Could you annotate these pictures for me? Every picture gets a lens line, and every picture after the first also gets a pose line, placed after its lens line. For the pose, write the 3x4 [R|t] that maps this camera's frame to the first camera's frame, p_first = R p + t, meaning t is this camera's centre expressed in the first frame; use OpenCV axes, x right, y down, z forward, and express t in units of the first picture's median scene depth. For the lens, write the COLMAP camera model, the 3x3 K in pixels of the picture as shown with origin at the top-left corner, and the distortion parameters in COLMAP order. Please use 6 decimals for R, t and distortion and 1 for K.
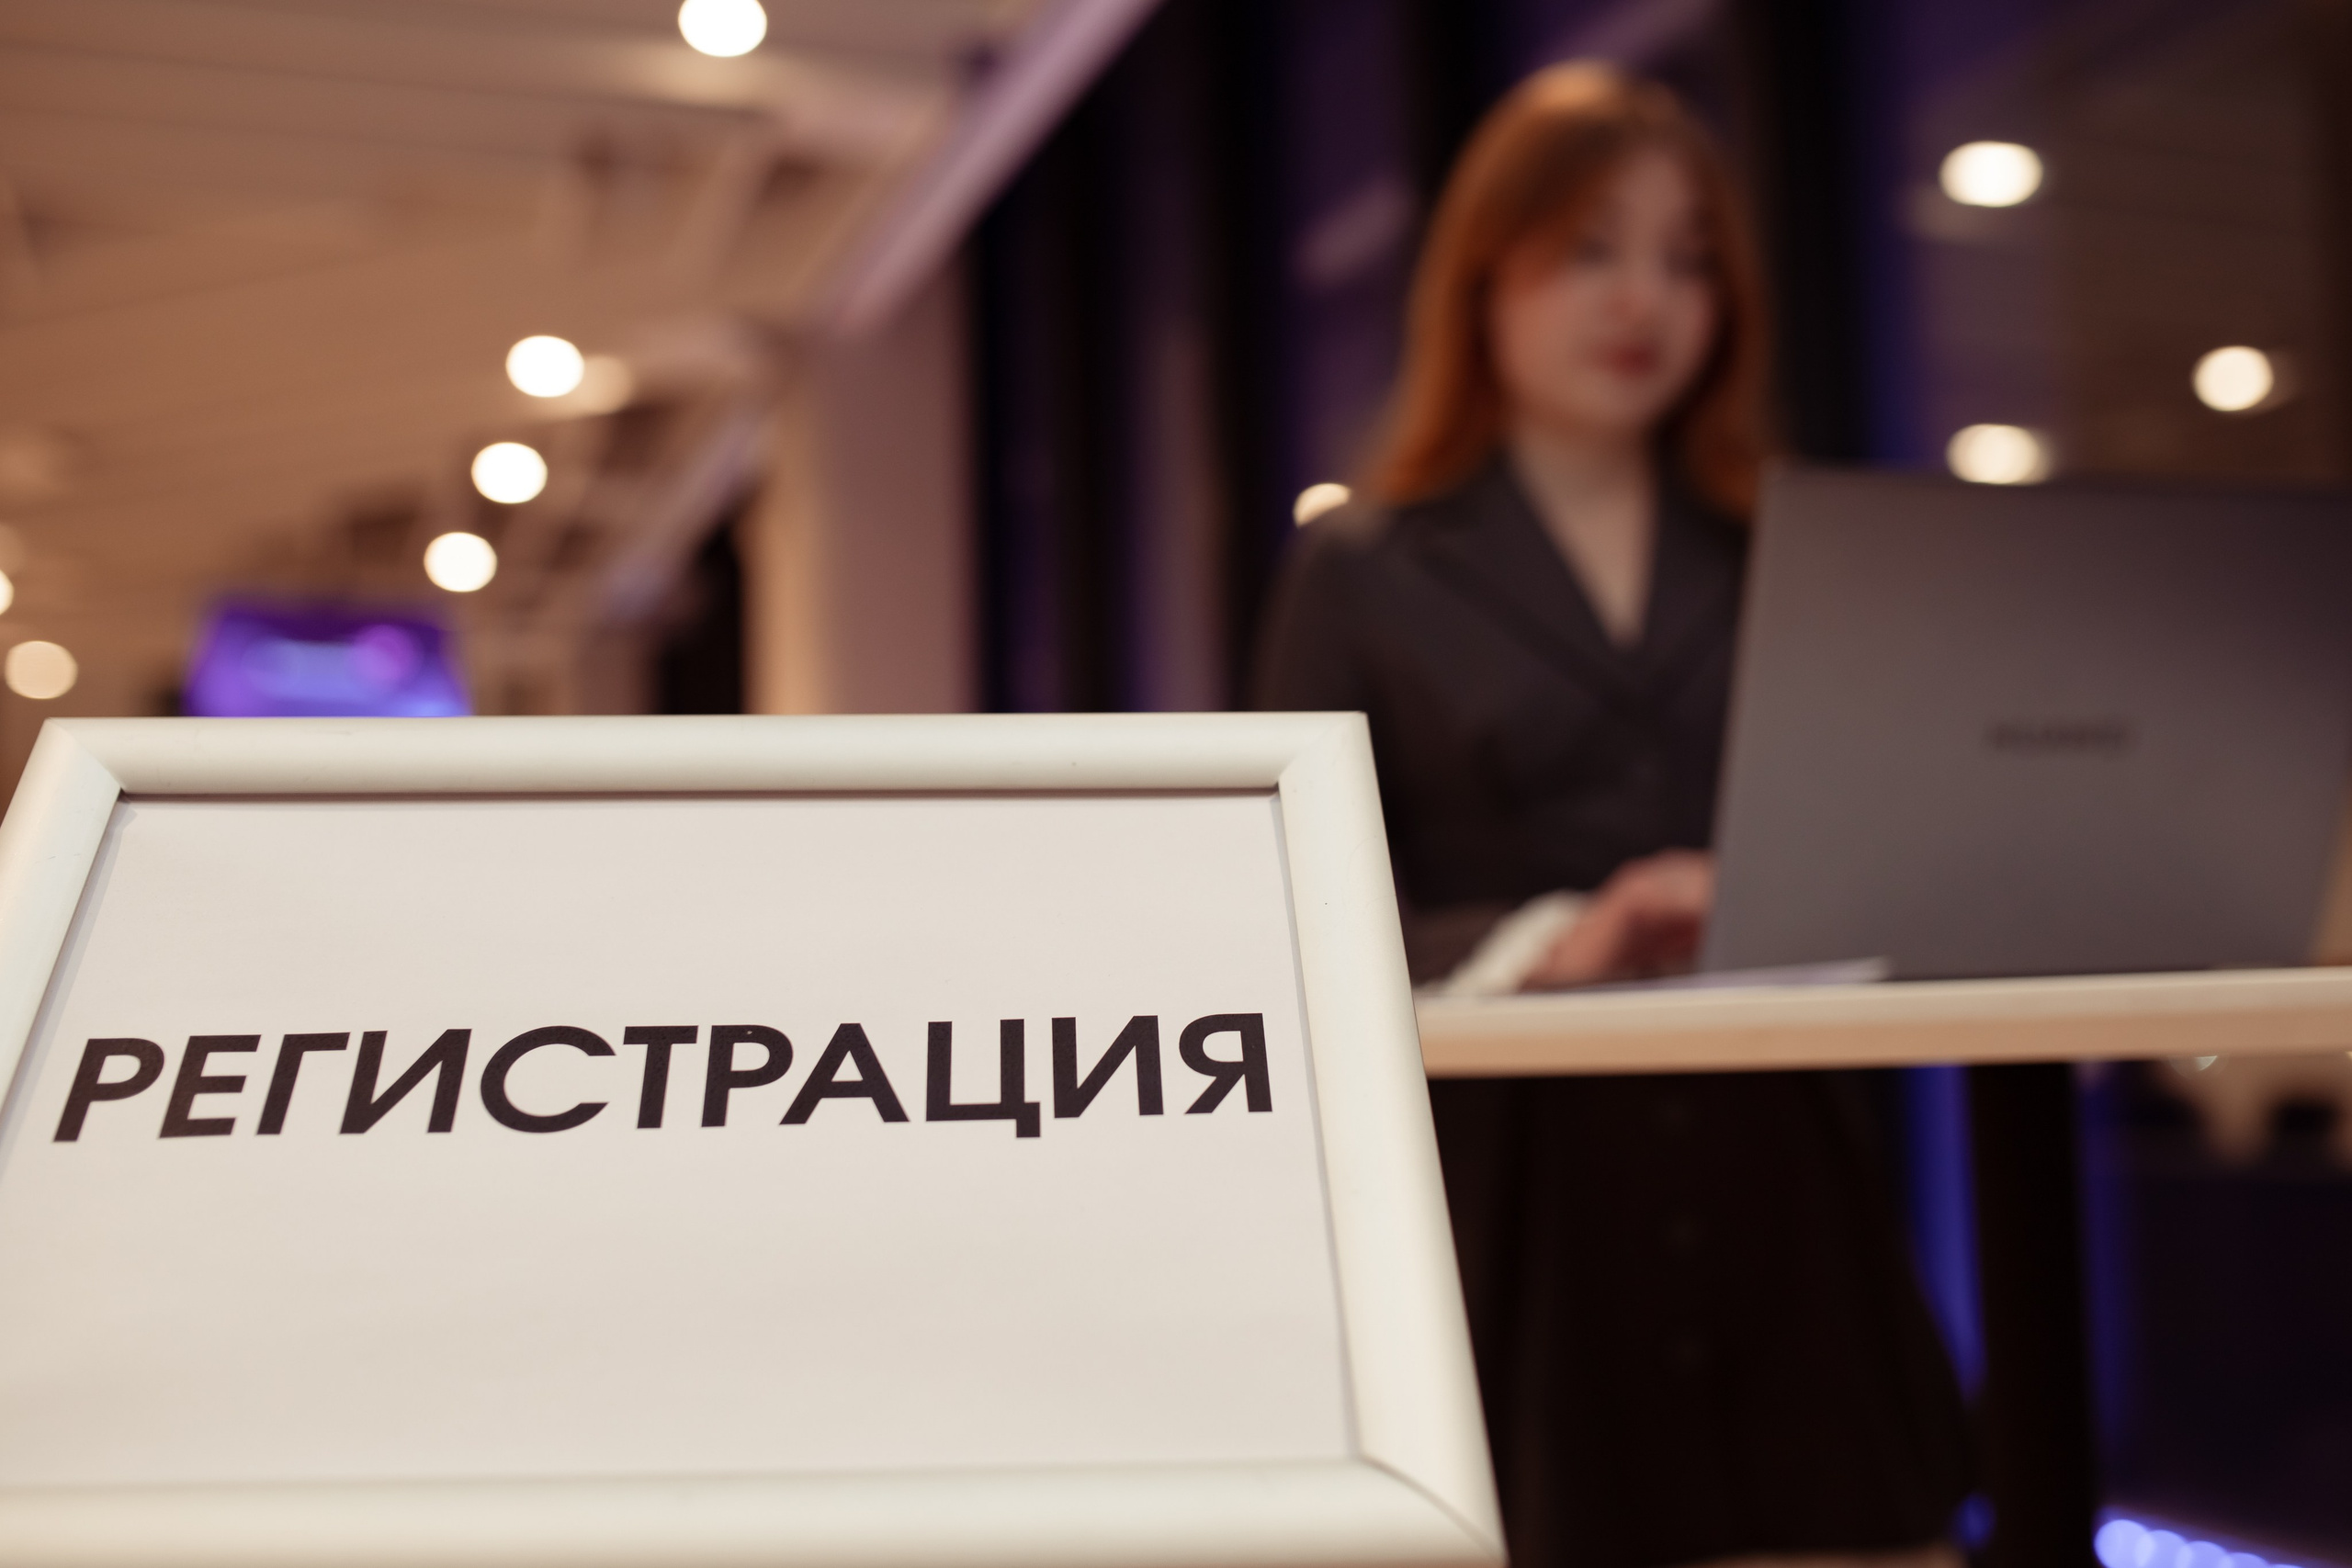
lens RADIAL K [[2461.7, 0, 1176.0], [0, 2461.7, 784.0], [0, 0, 1]] dist [-0.017950, -0.020179]
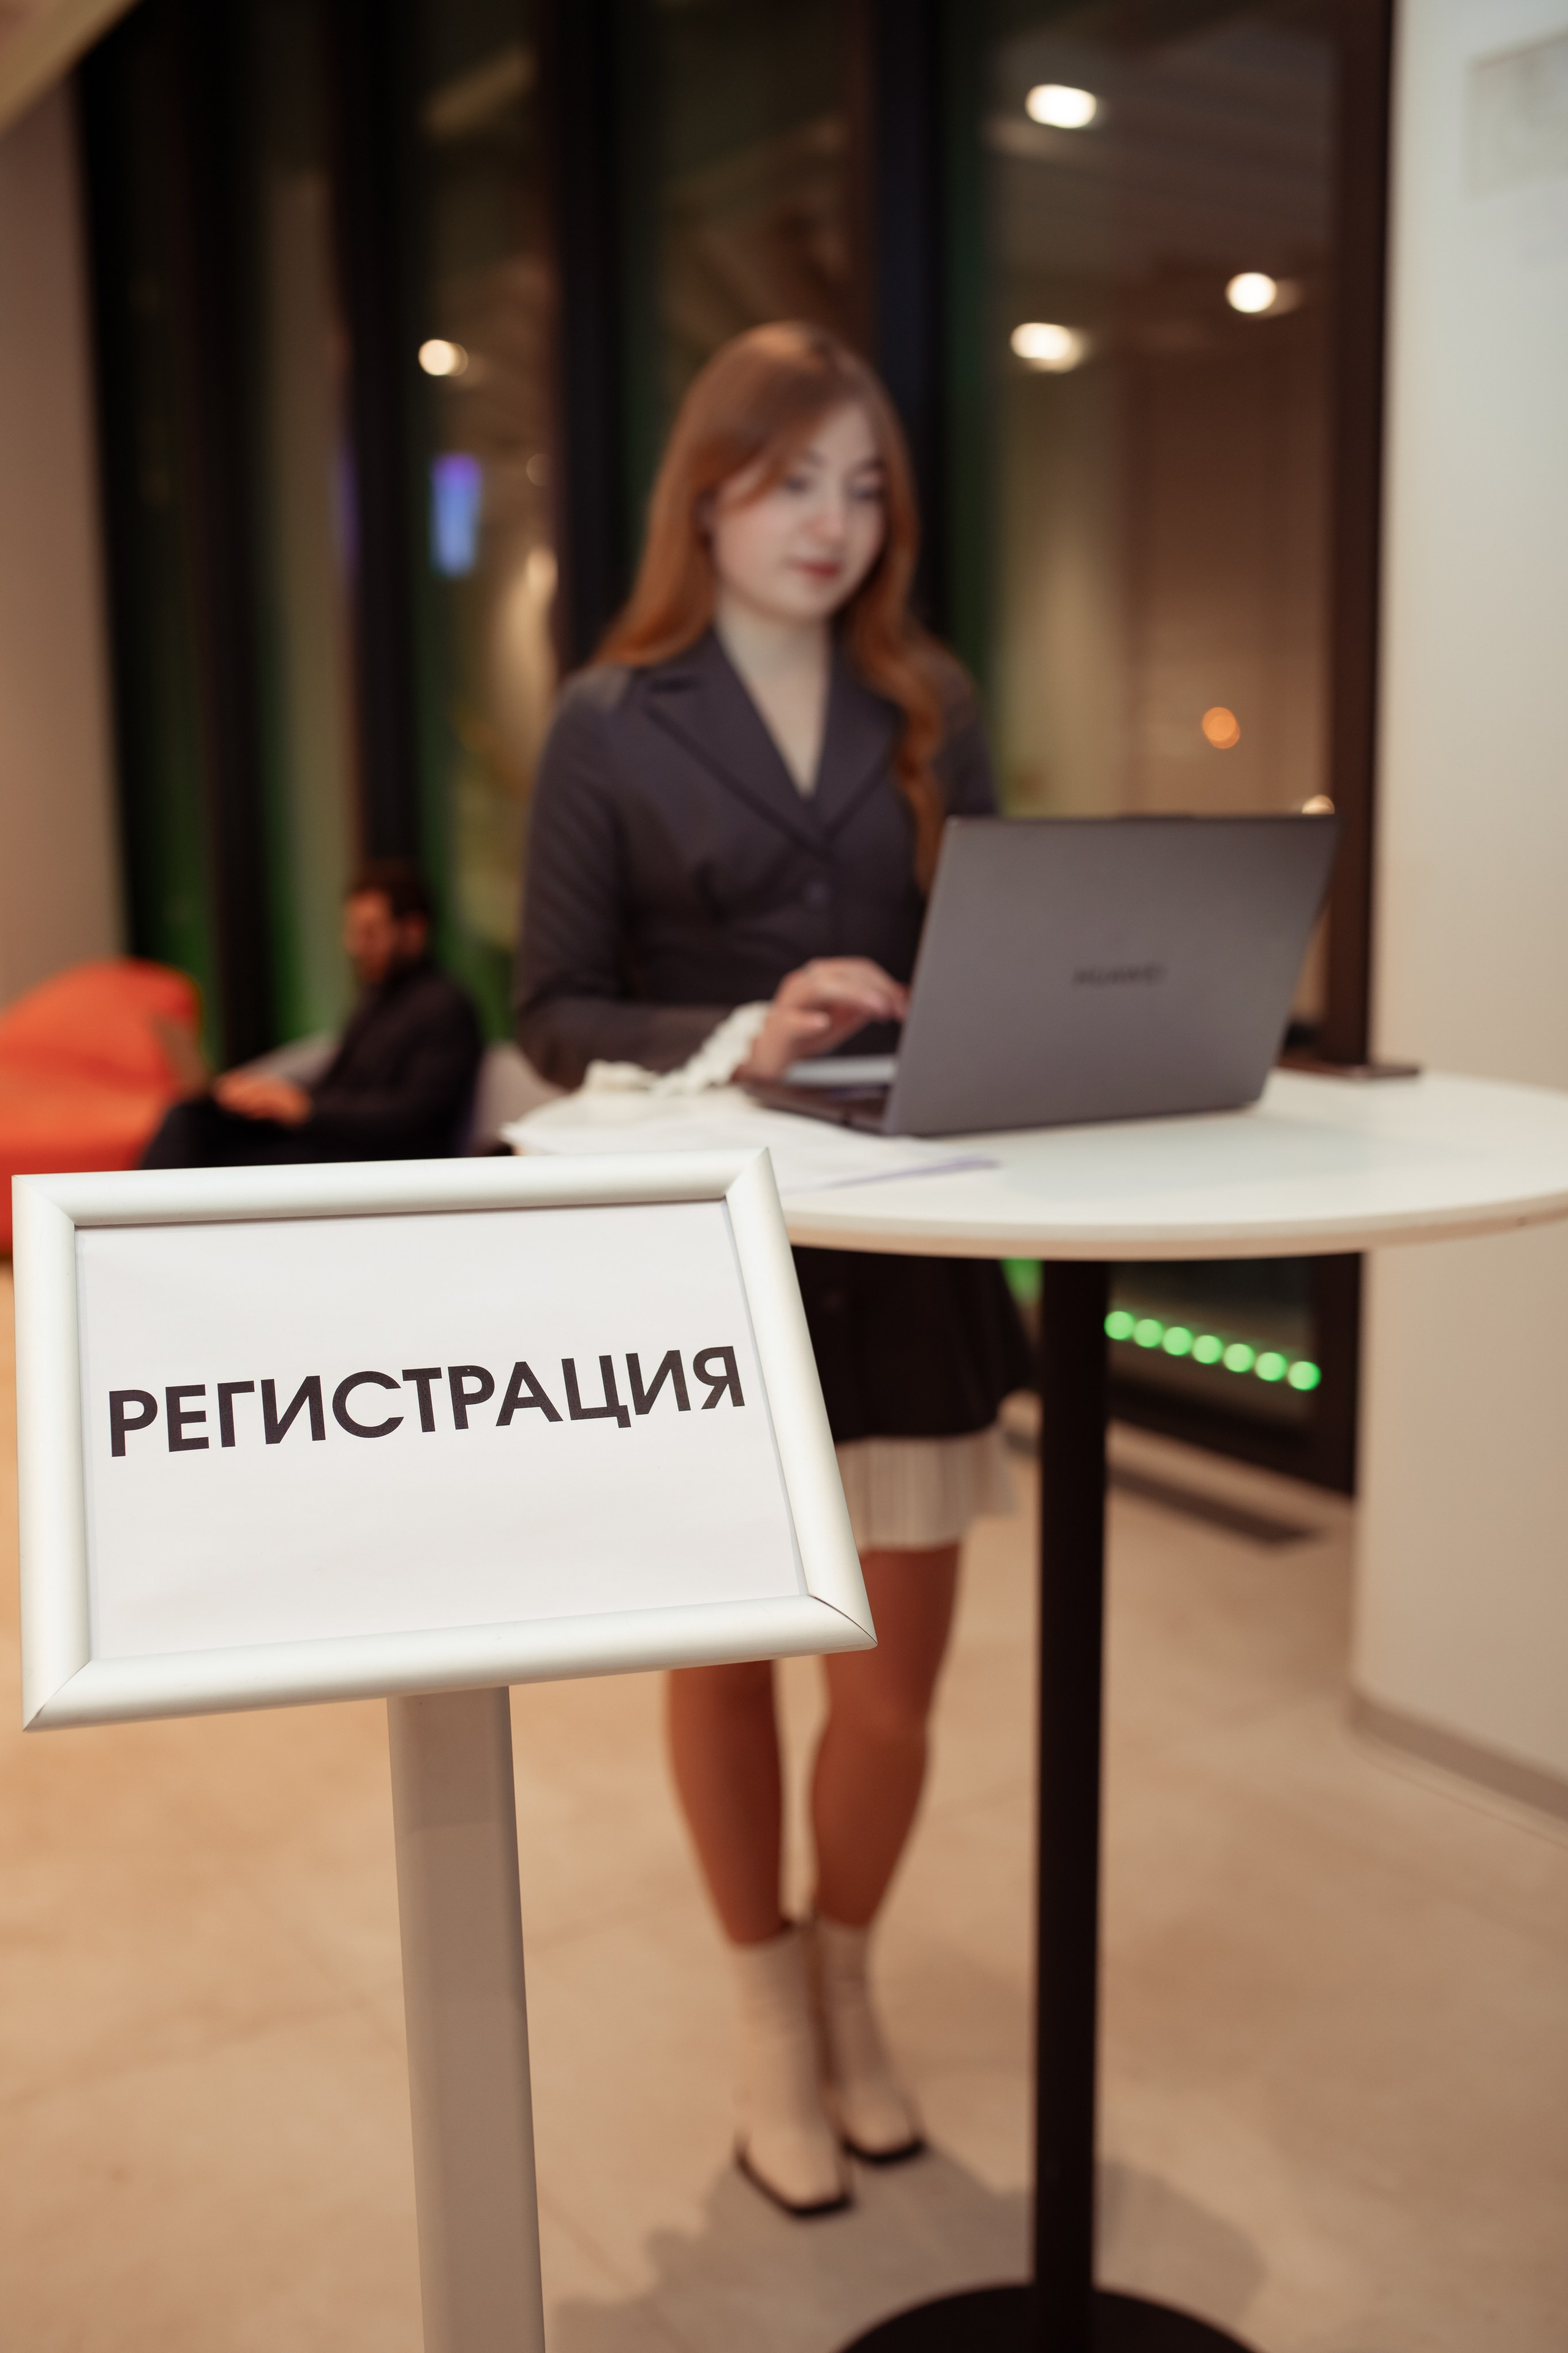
lens RADIAL K [[2462.8, 0, 784.0], [0, 2462.8, 1176.5], [0, 0, 1]] dist [-0.017950, -0.020179]
pose [[0.970685, -0.014252, 0.239932, -0.390694], [-0.052046, 0.962093, 0.267708, -0.556829], [-0.234652, -0.272348, 0.933148, -0.762153]]
